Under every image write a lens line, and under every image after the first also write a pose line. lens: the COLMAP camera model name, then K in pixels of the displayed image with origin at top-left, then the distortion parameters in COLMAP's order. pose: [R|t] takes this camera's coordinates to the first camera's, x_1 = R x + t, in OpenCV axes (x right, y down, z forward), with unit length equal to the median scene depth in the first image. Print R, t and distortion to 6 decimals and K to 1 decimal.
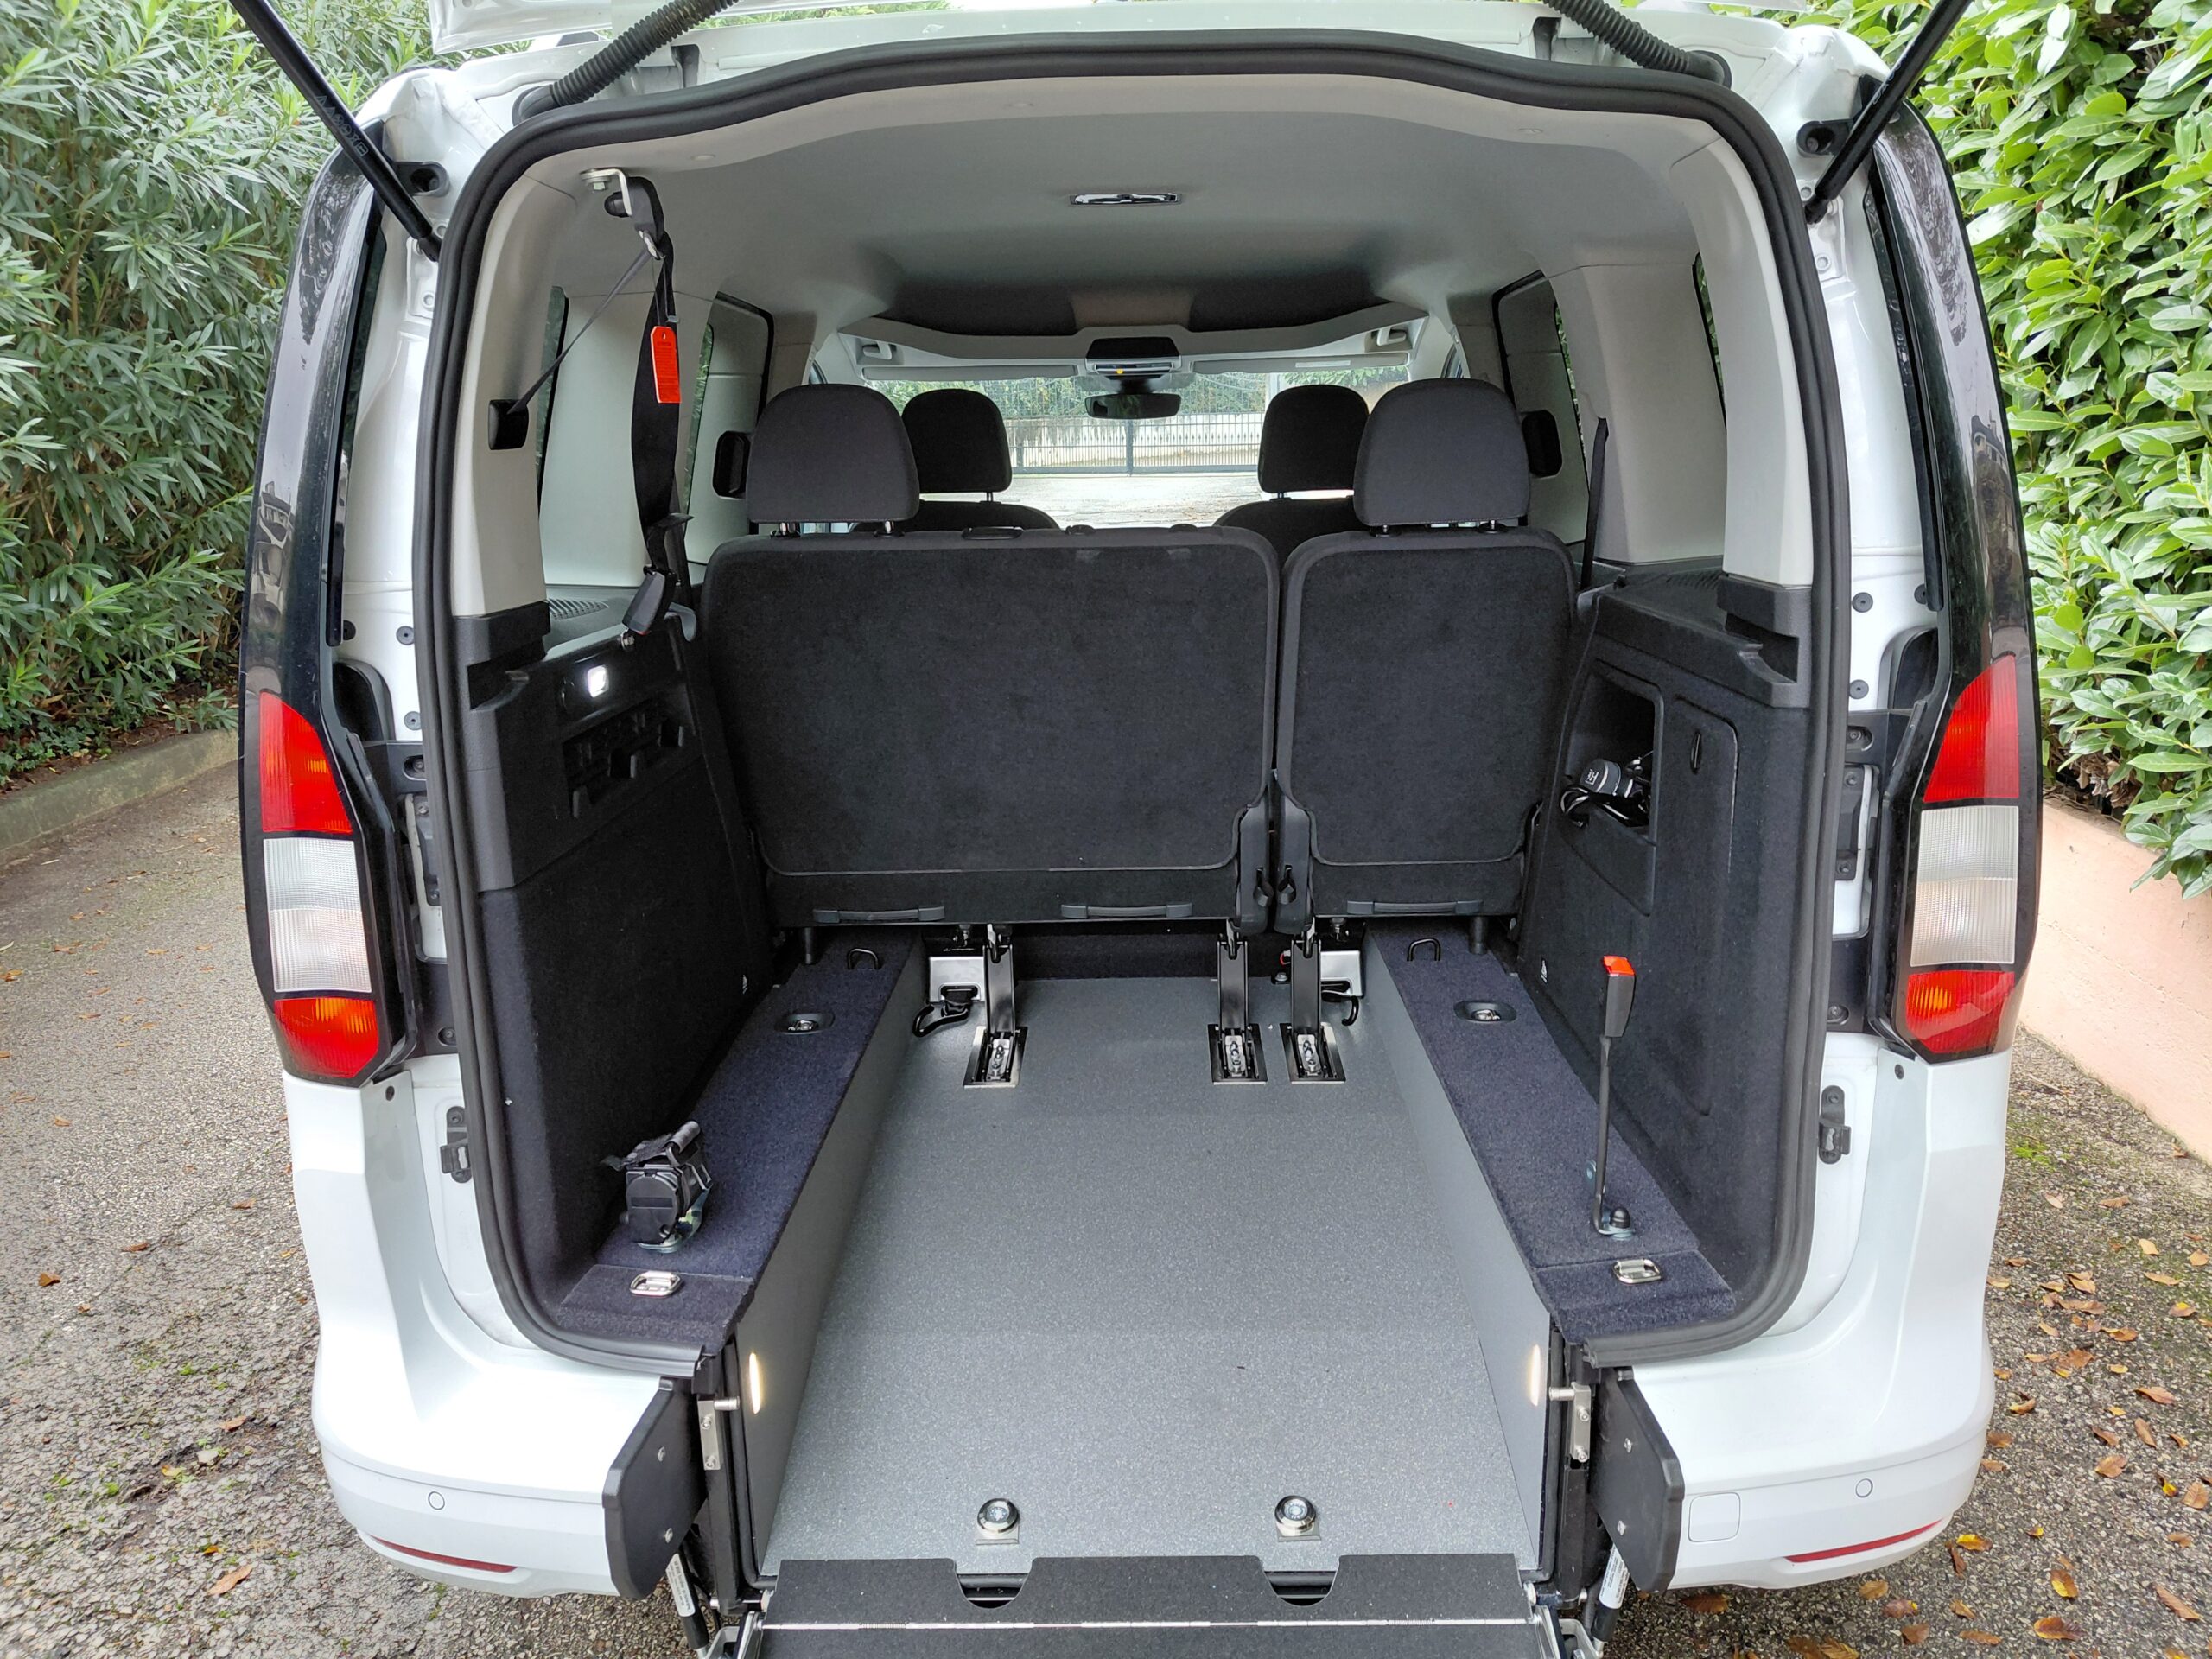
lens RADIAL K [[1634.9, 0, 1110.6], [0, 1634.9, 848.6], [0, 0, 1]] dist [0.010067, -0.022861]
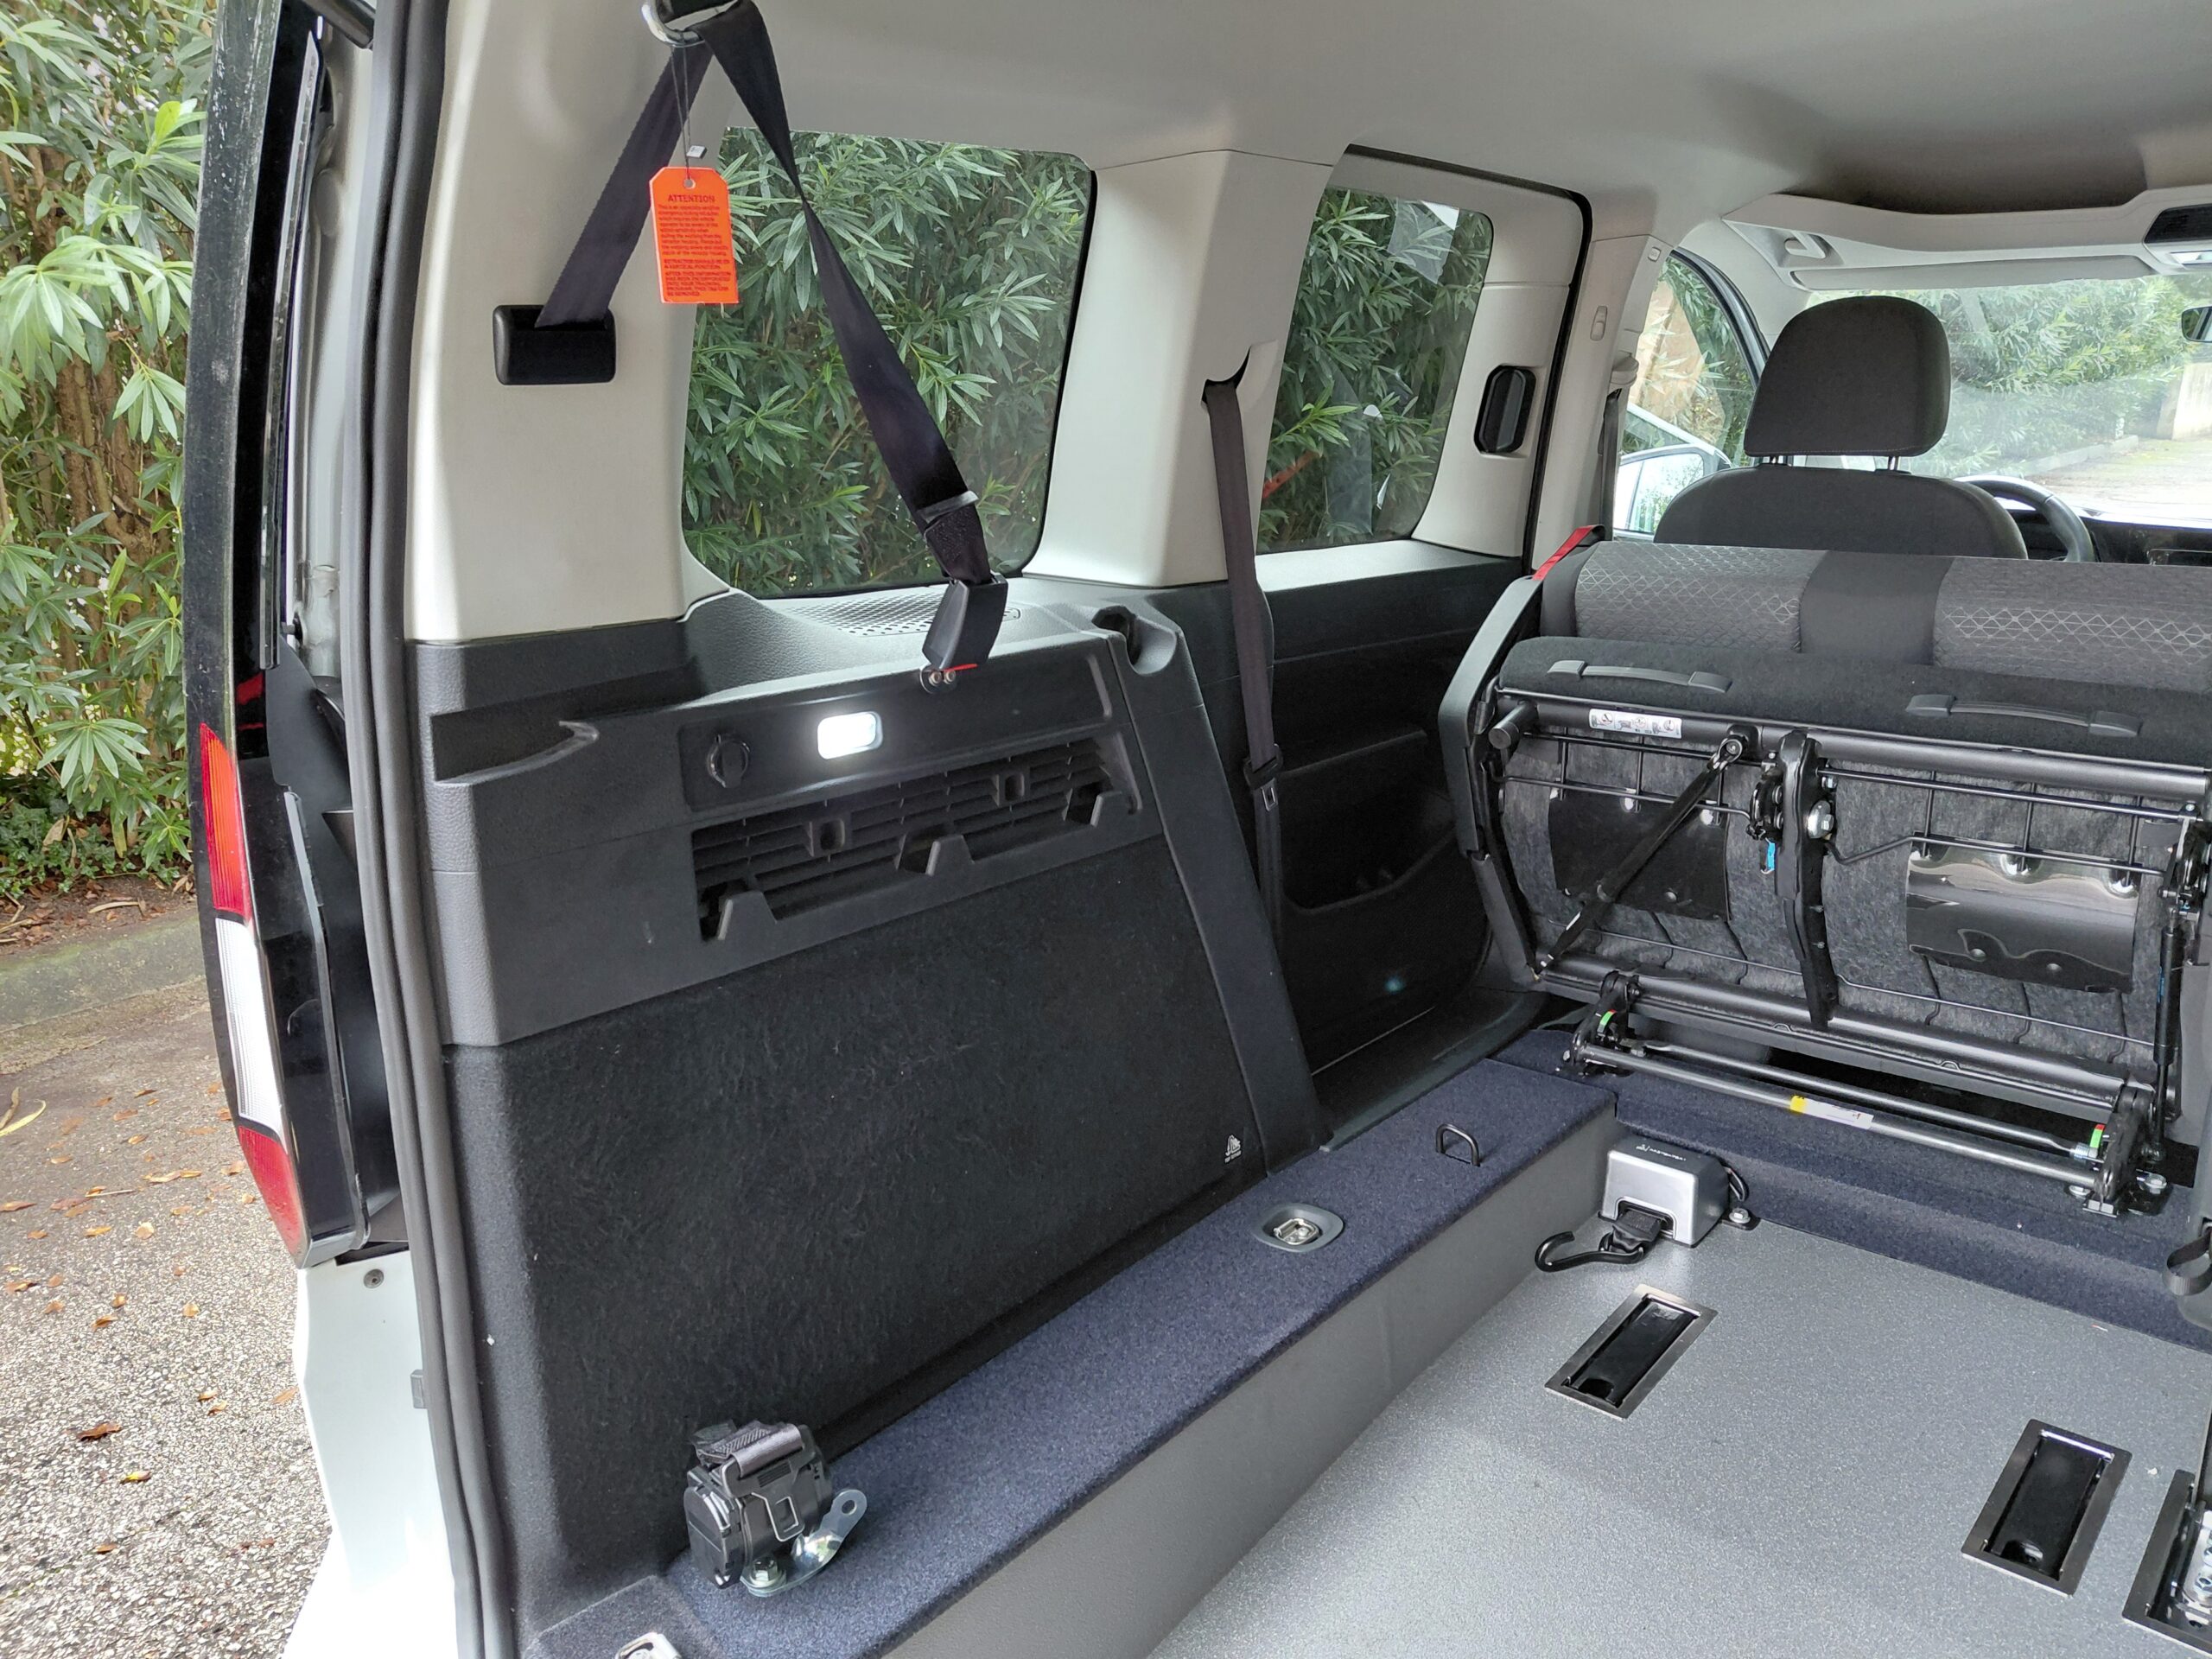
lens RADIAL K [[1634.9, 0, 1104.9], [0, 1634.9, 852.8], [0, 0, 1]] dist [0.010067, -0.022861]
pose [[0.768021, 0.178107, -0.615159, 0.142288], [-0.155737, 0.983657, 0.090363, -0.097100], [0.621200, 0.026402, 0.783207, 0.397049]]
